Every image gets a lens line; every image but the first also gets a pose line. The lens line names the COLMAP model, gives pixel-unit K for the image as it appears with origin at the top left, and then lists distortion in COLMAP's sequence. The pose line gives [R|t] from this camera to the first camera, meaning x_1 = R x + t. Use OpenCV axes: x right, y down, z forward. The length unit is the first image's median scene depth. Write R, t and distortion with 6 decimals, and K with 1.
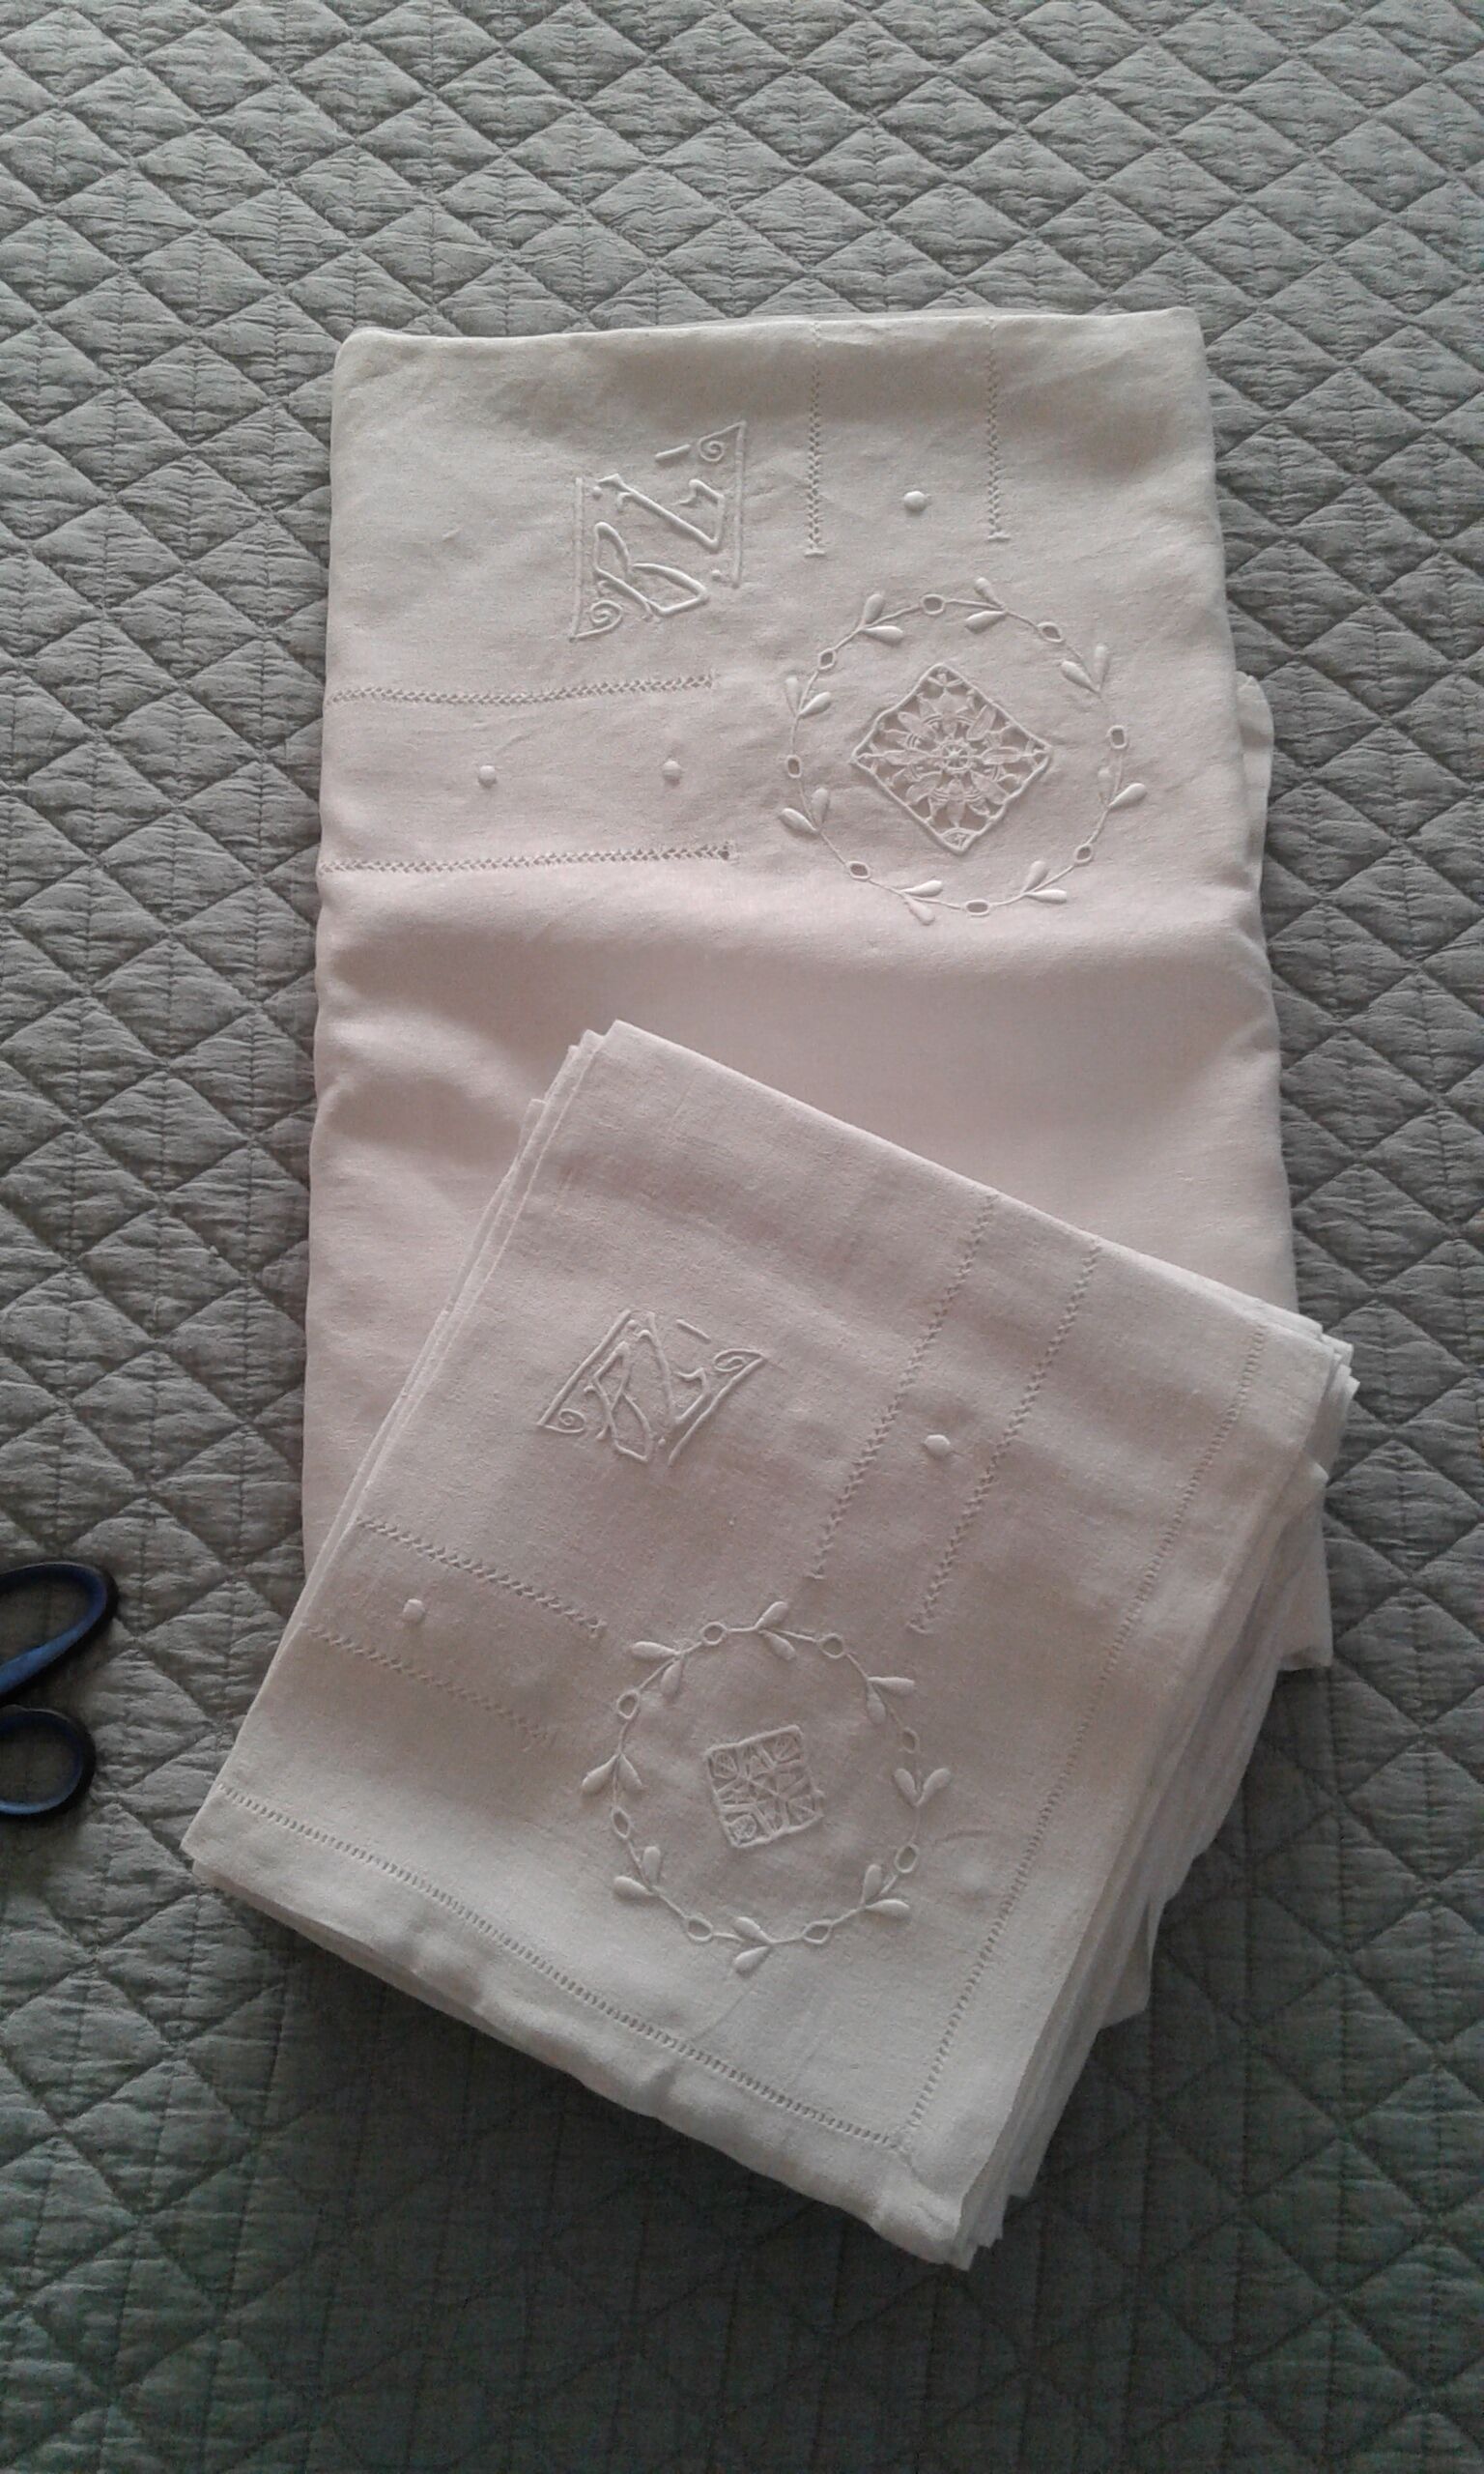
lens RADIAL K [[2224.2, 0, 742.0], [0, 2224.2, 1237.0], [0, 0, 1]] dist [0.111685, -0.244651]
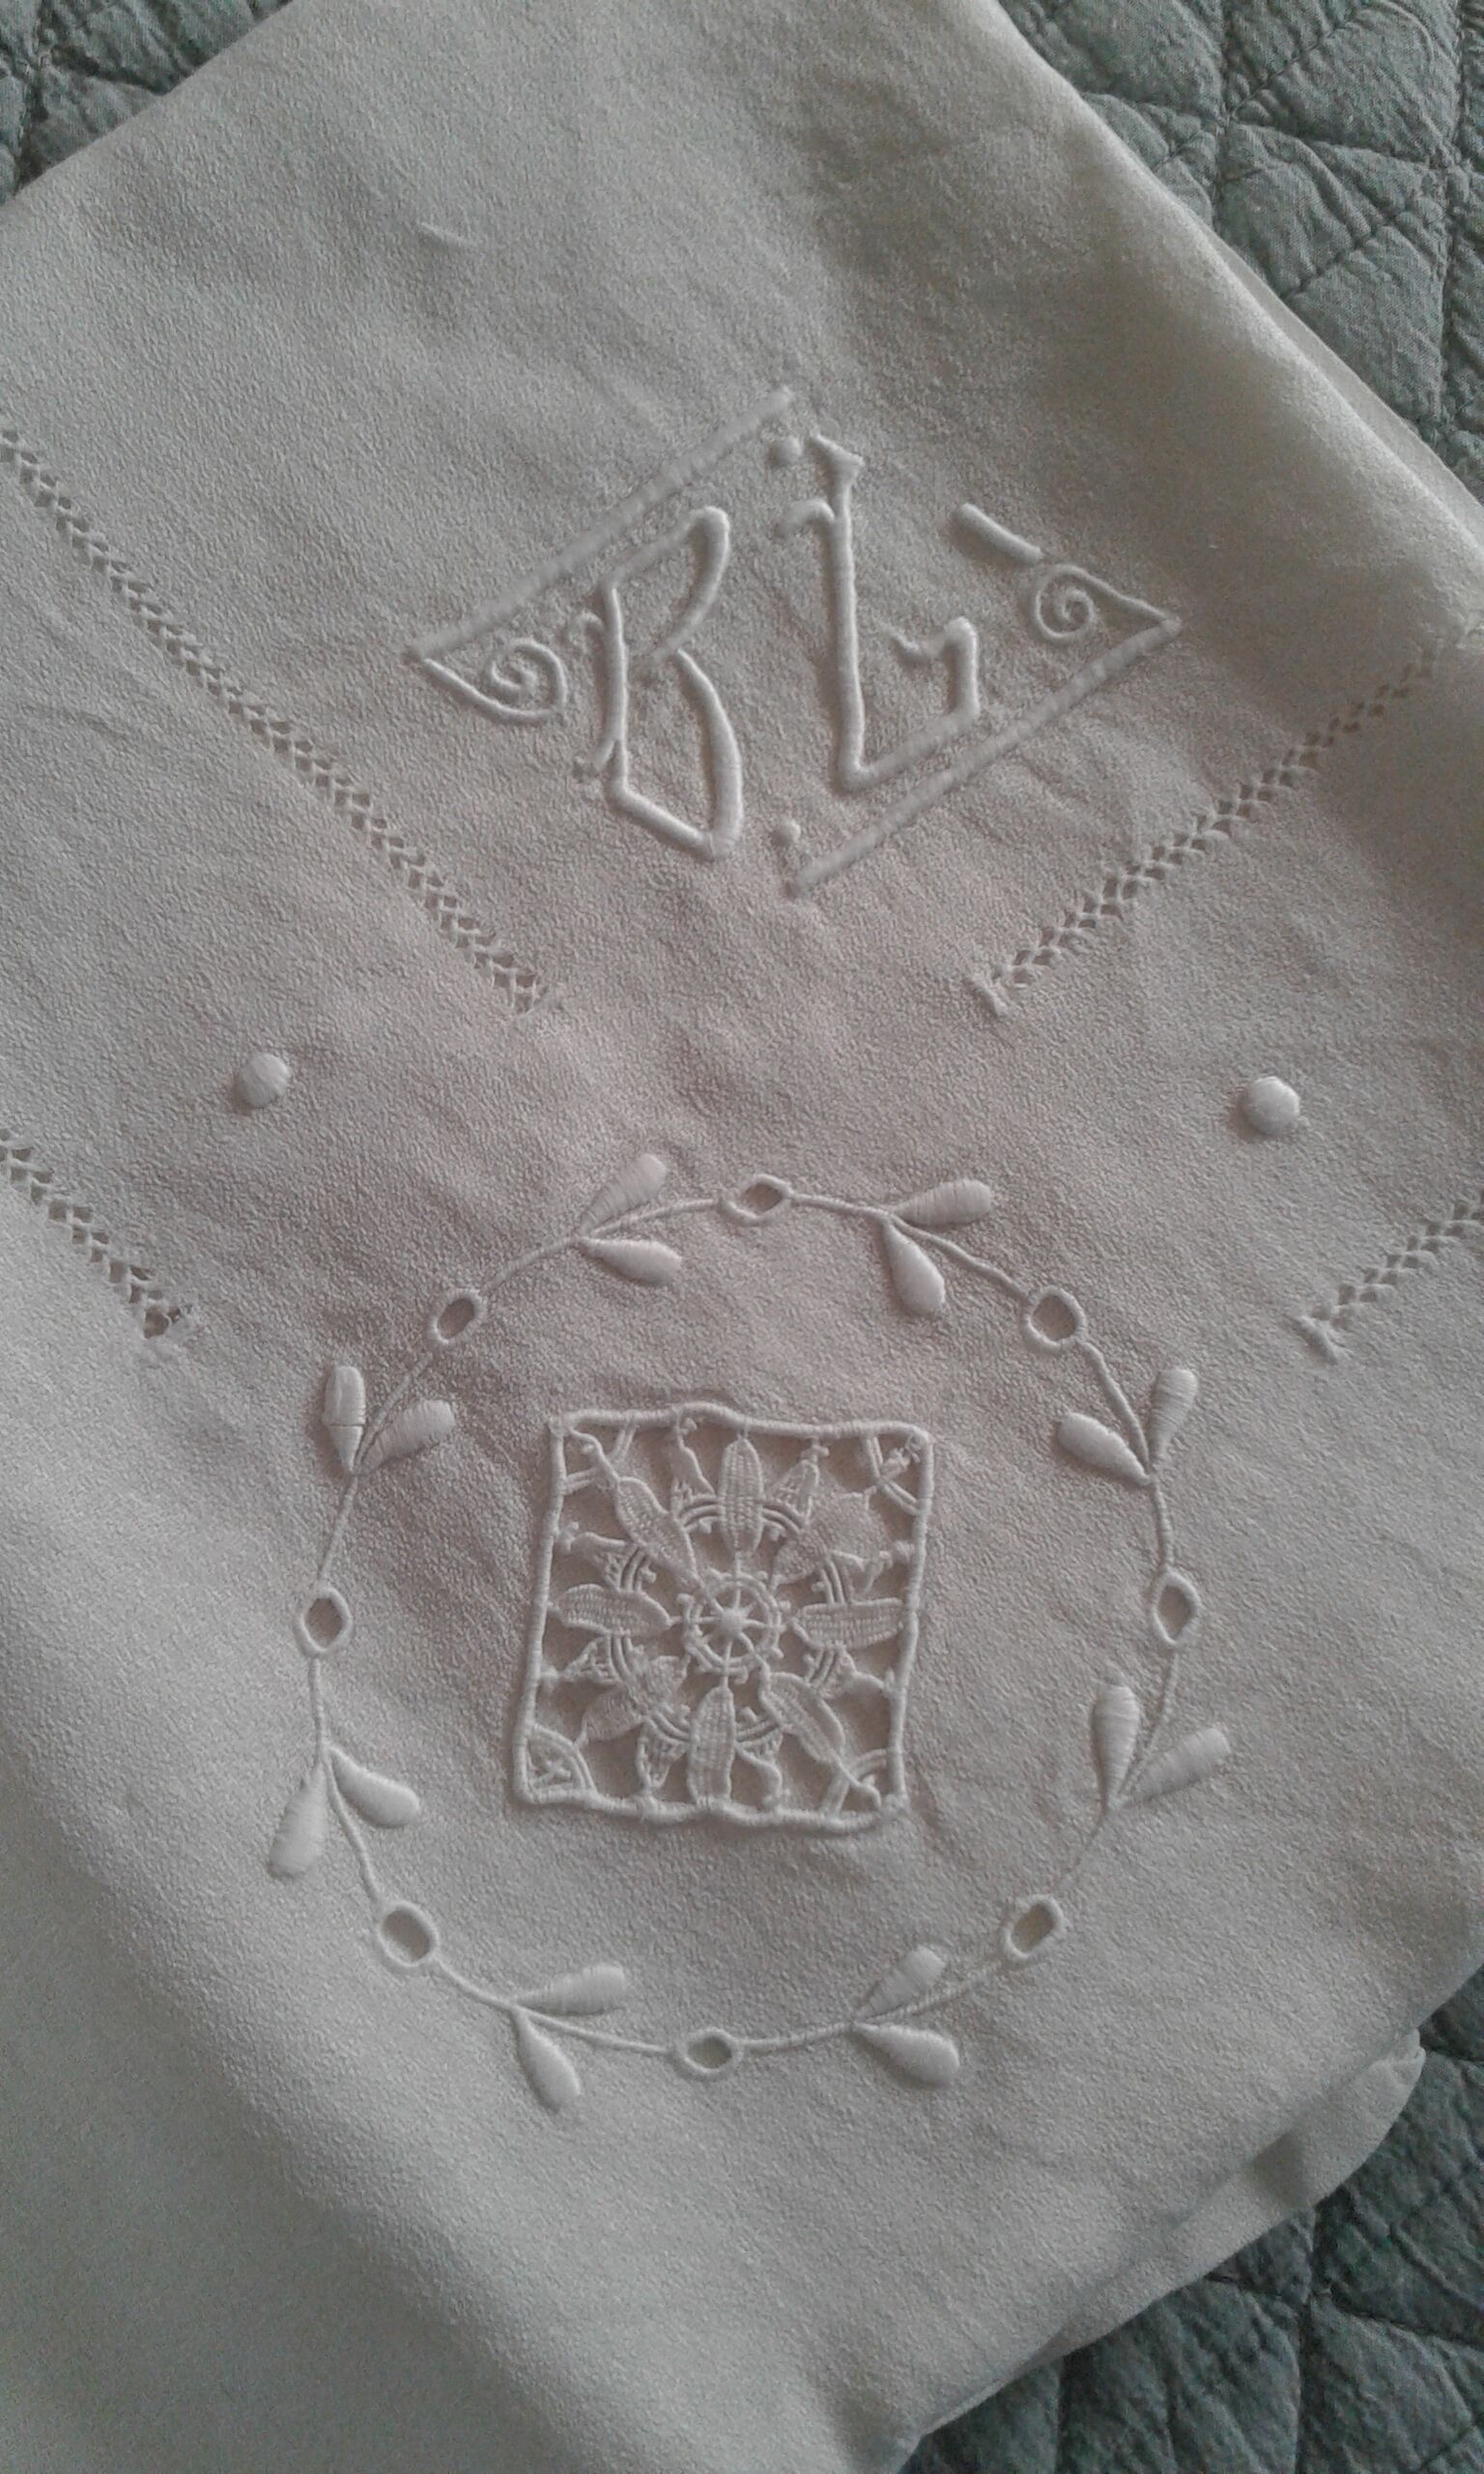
lens RADIAL K [[2224.2, 0, 742.0], [0, 2224.2, 1237.0], [0, 0, 1]] dist [0.111685, -0.244651]
pose [[0.603685, 0.795613, -0.050642, 0.061438], [-0.767641, 0.597254, 0.232413, -0.344344], [0.215157, -0.101429, 0.971298, 0.620140]]
